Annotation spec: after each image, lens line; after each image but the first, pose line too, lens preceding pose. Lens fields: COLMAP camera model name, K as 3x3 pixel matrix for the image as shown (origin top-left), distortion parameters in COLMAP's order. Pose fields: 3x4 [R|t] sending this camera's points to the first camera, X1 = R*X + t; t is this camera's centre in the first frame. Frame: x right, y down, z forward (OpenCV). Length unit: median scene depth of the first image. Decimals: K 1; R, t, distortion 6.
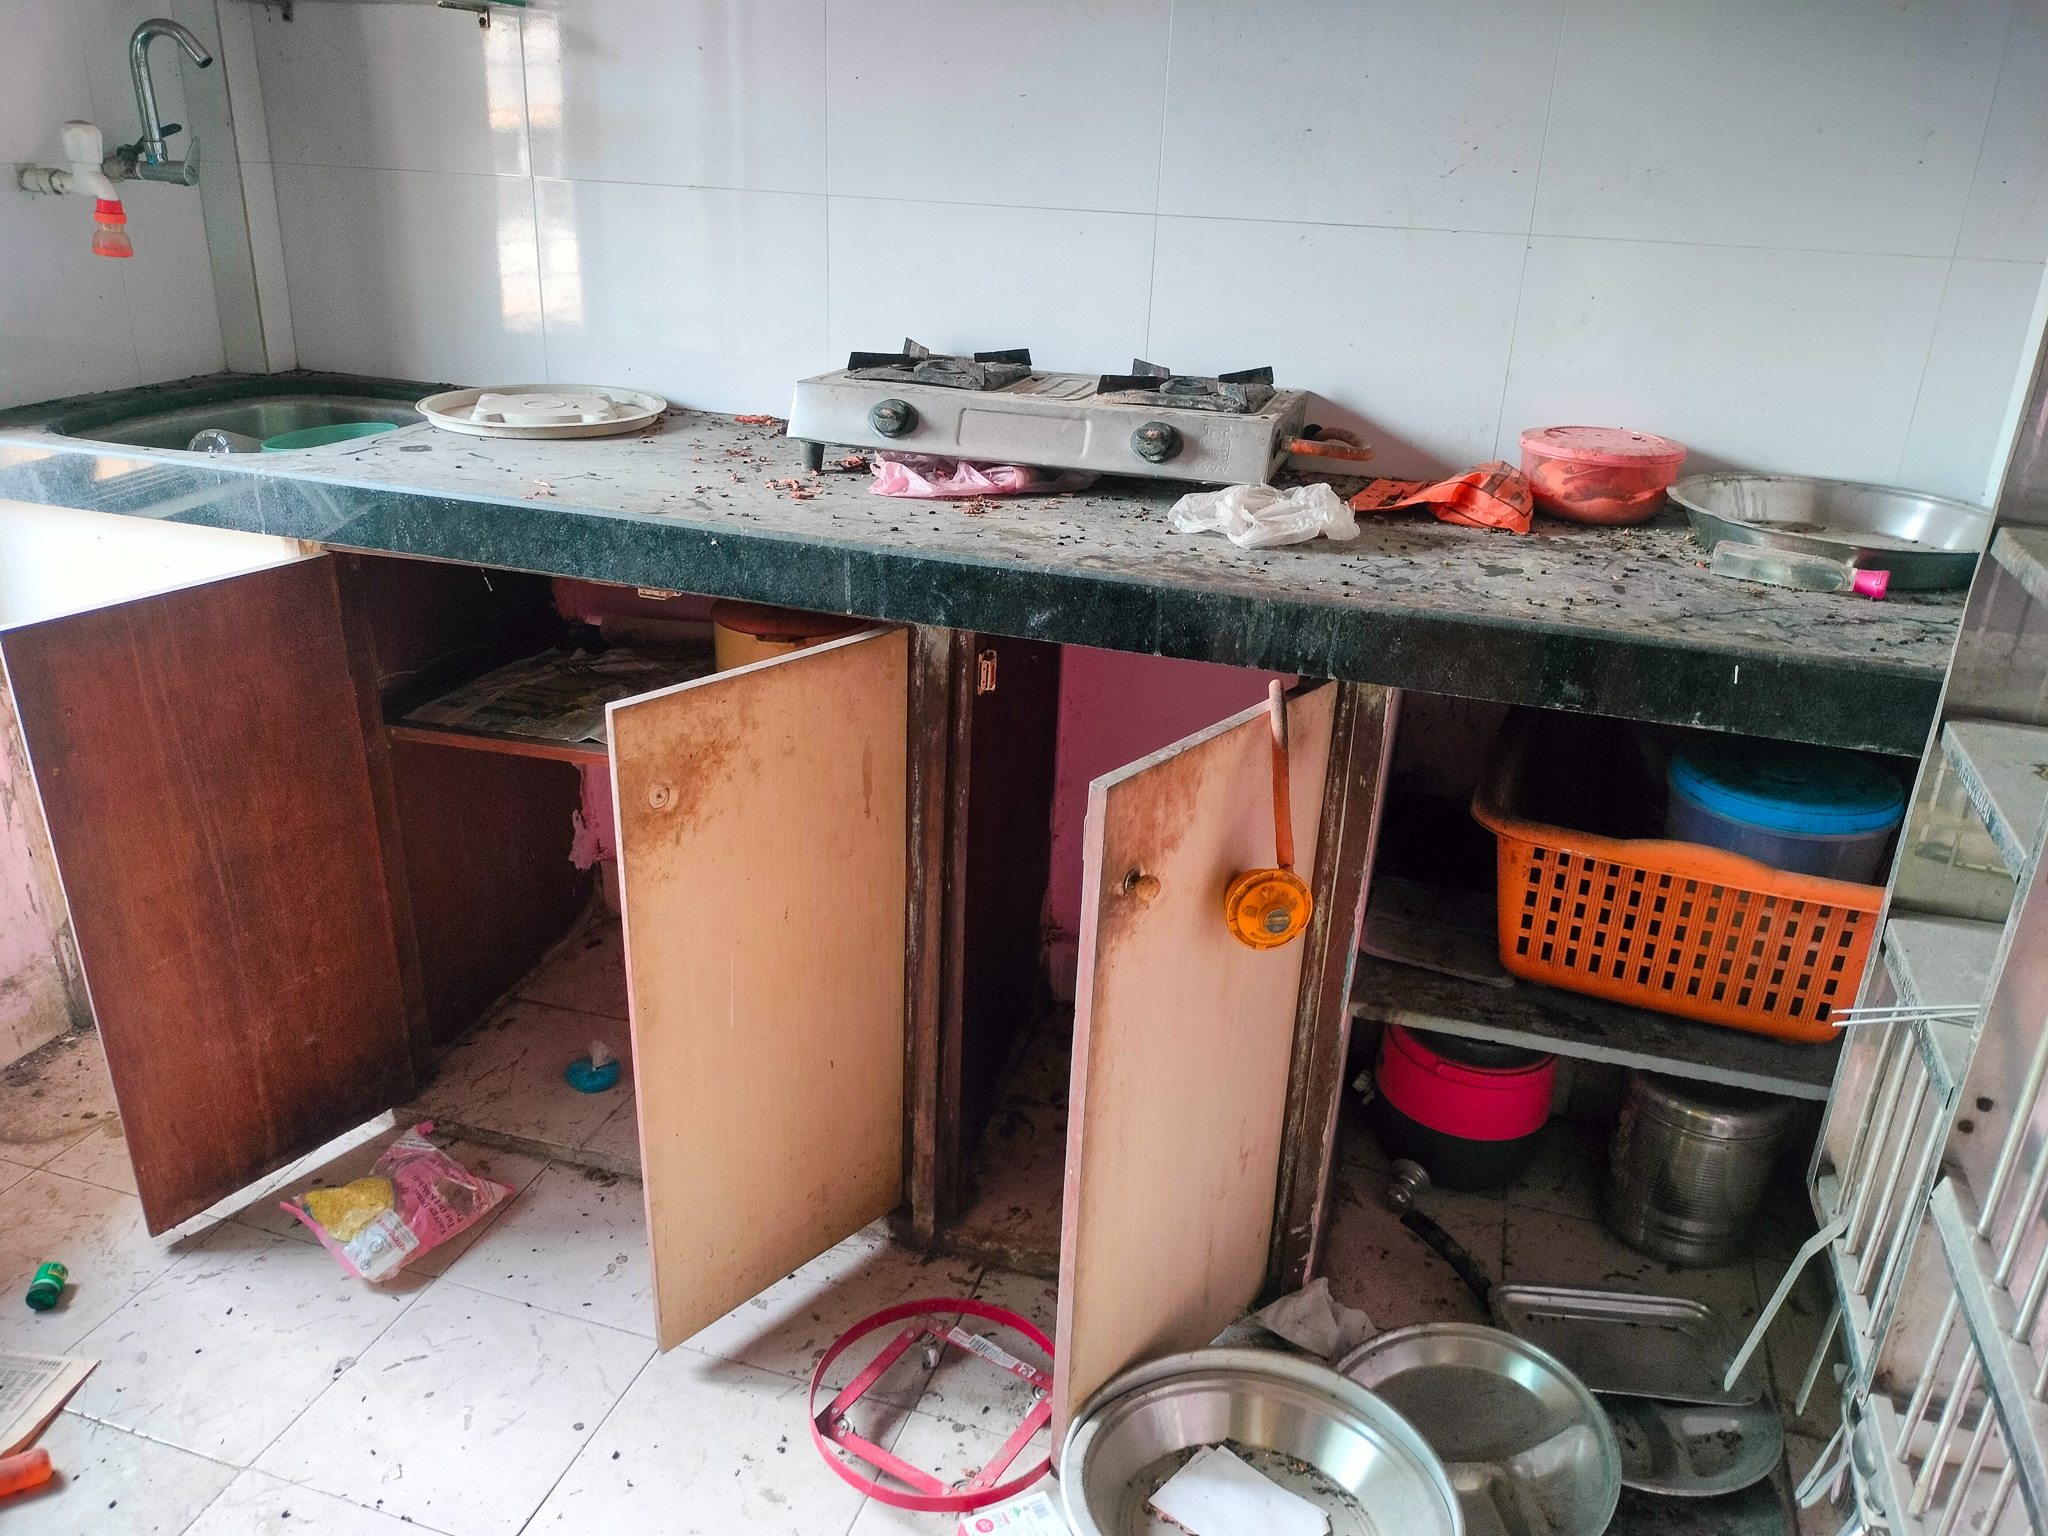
lens RADIAL K [[1550.7, 0, 1029.5], [0, 1550.7, 769.7], [0, 0, 1]] dist [0.065795, -0.100211]
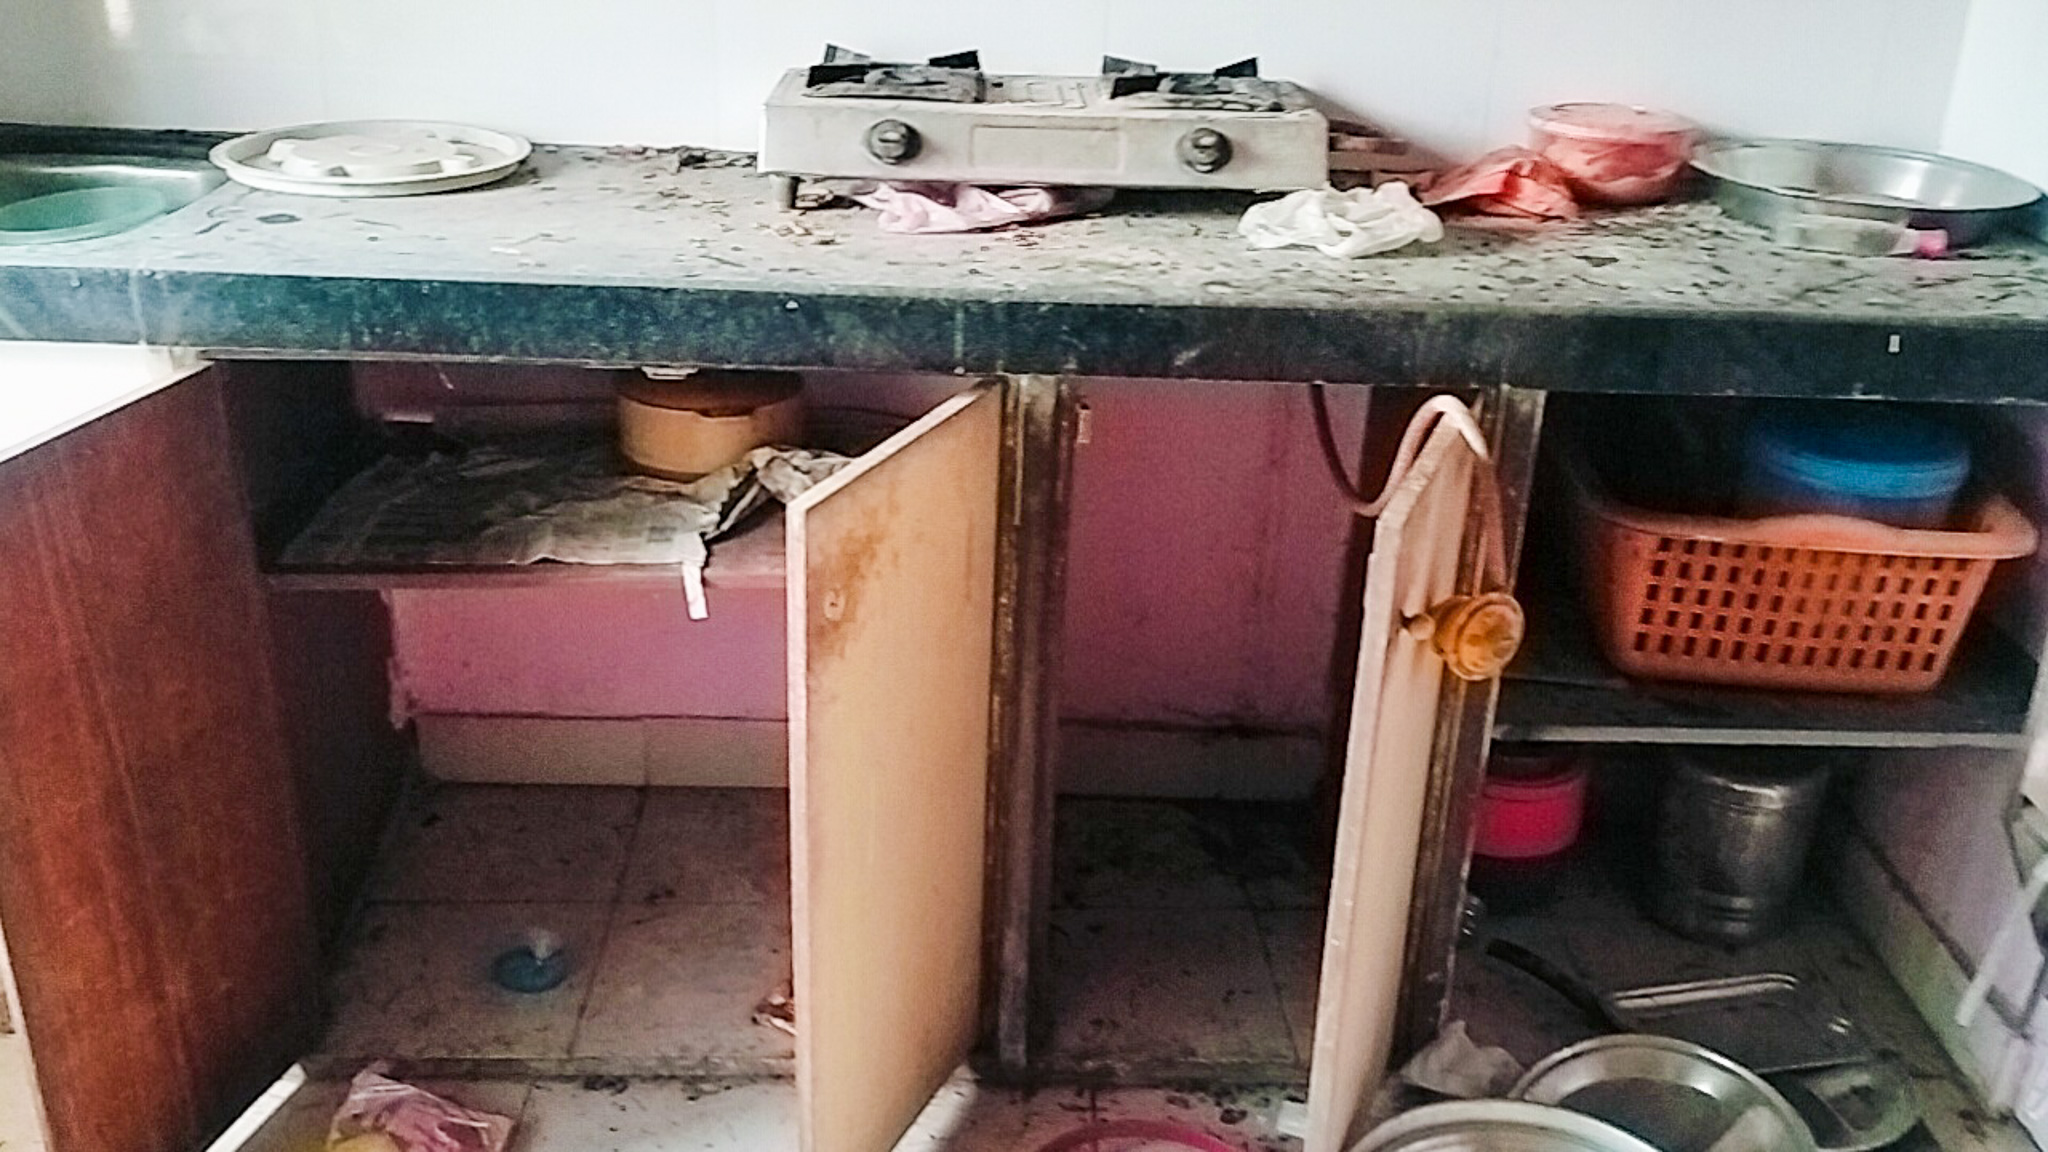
lens RADIAL K [[1882.9, 0, 1017.2], [0, 1882.9, 571.2], [0, 0, 1]] dist [0.109096, -0.222734]
pose [[0.949806, -0.129438, 0.284807, -0.380021], [0.122194, 0.991568, 0.043139, -0.029528], [-0.287990, -0.006172, 0.957614, -0.026293]]
